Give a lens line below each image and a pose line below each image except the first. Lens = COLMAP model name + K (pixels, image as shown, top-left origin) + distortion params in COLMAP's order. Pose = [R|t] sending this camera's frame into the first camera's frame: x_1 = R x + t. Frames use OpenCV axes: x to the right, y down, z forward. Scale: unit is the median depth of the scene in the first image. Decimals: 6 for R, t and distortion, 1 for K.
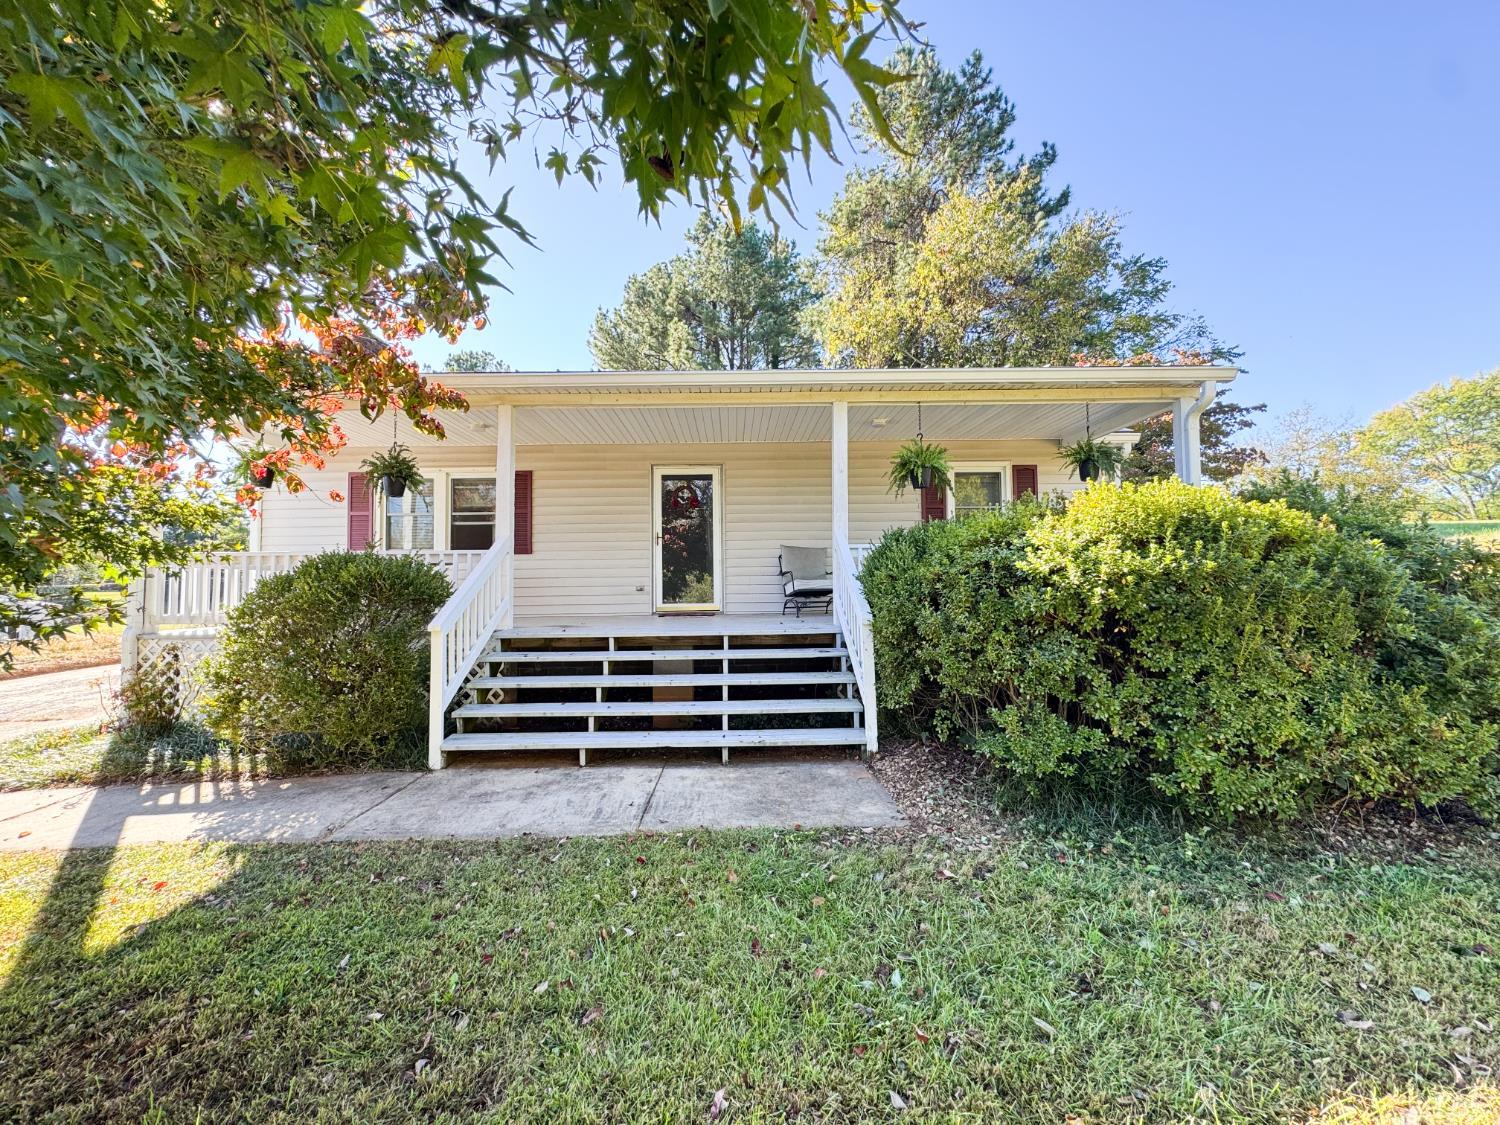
lens RADIAL K [[617.9, 0, 756.4], [0, 617.9, 553.3], [0, 0, 1]] dist [-0.003714, -0.000004]
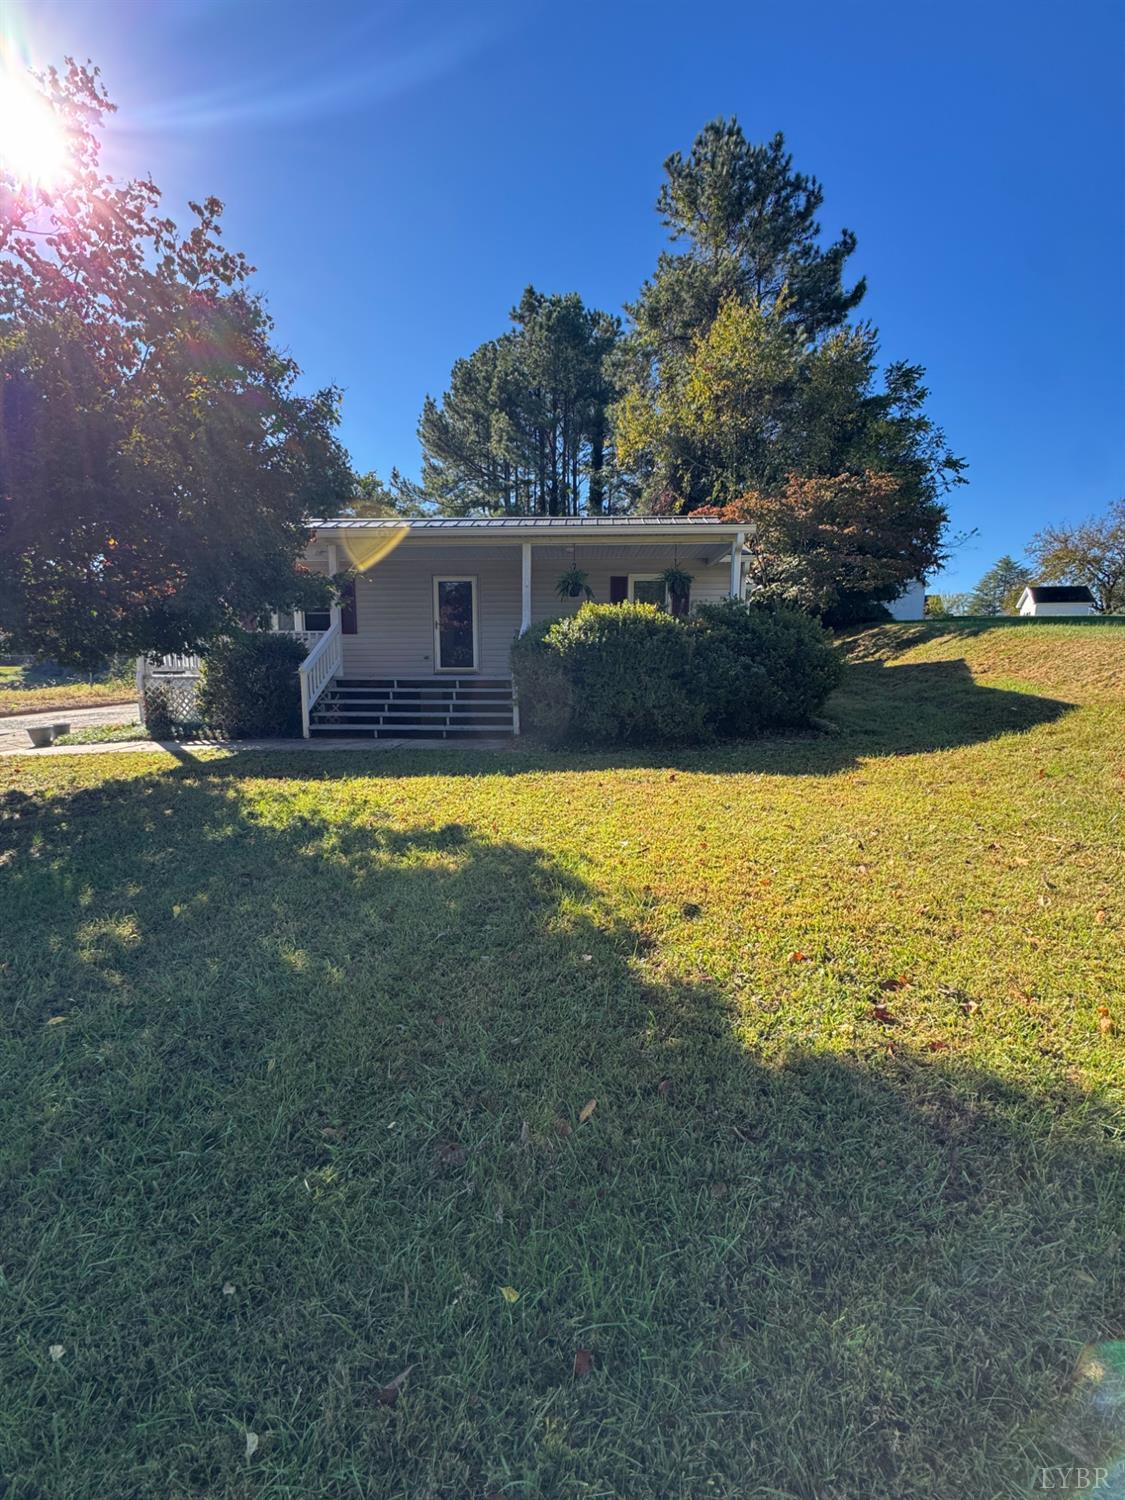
lens RADIAL K [[617.9, 0, 569.7], [0, 617.9, 748.6], [0, 0, 1]] dist [-0.003714, -0.000004]
pose [[0.998188, 0.022162, -0.055942, 0.089116], [-0.011740, 0.983565, 0.180171, -0.000158], [0.059016, -0.179188, 0.982043, -0.184408]]
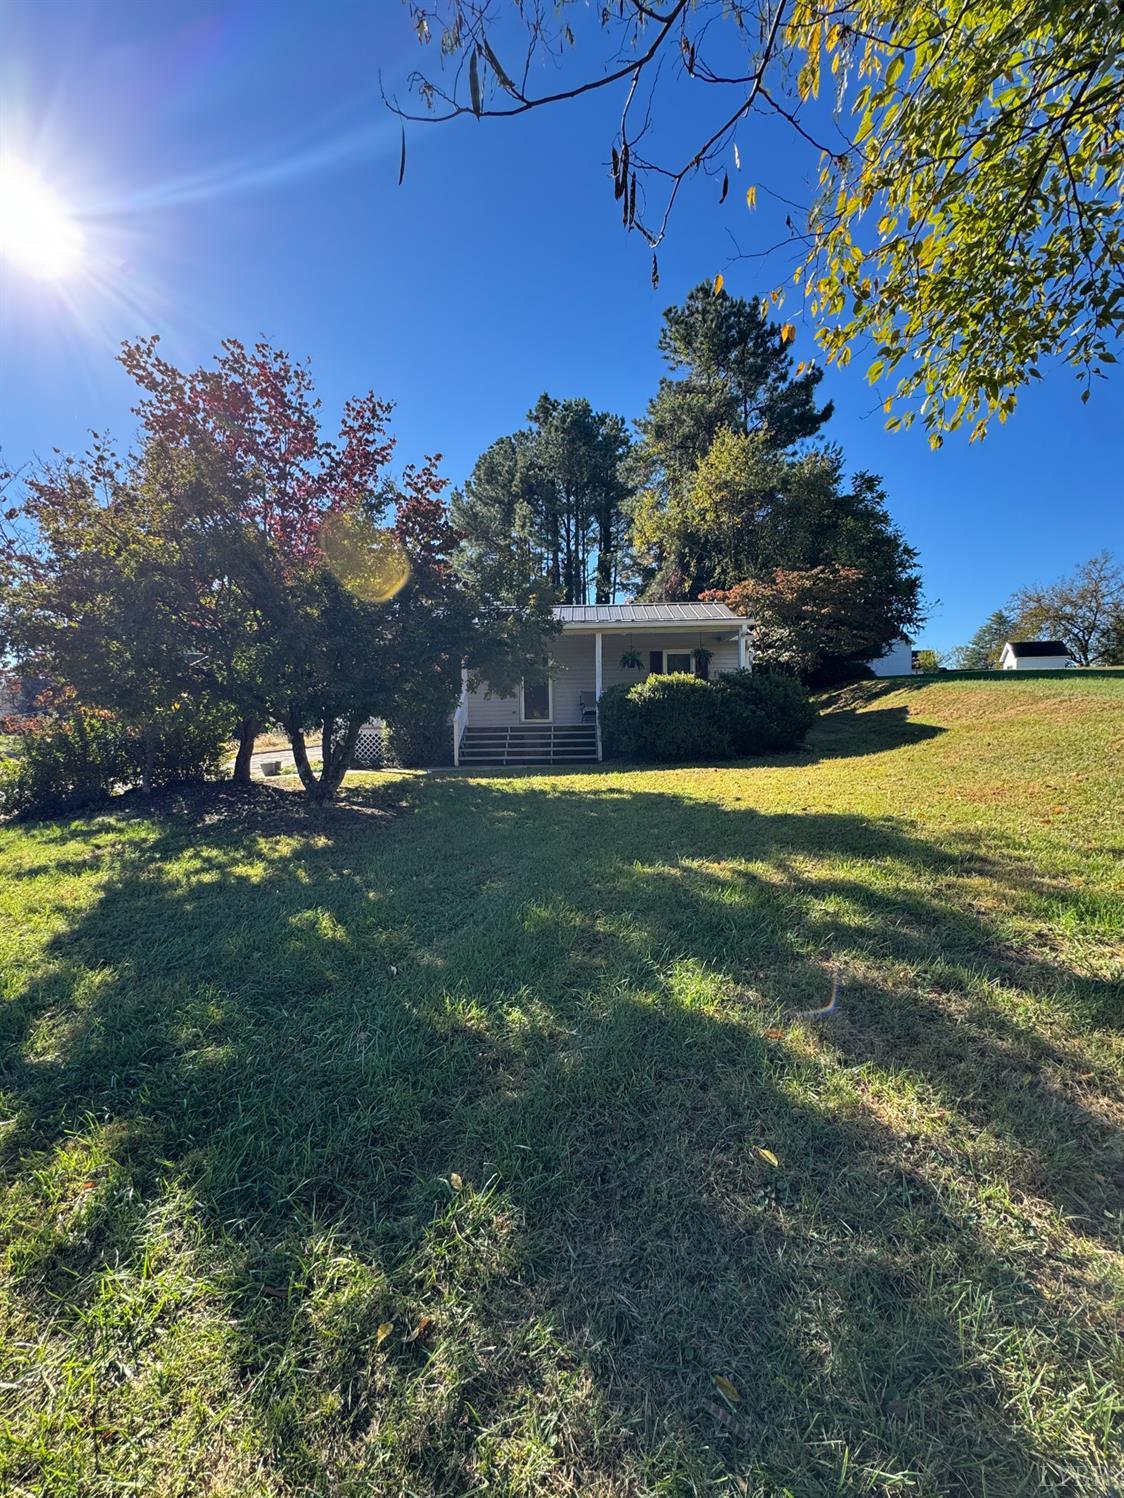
lens RADIAL K [[655.0, 0, 567.3], [0, 655.0, 738.4], [0, 0, 1]] dist [-0.005478, -0.000581]
pose [[0.998607, -0.001553, -0.052740, 0.036934], [0.005099, 0.997729, 0.067156, -0.000197], [0.052516, -0.067331, 0.996348, -0.406107]]
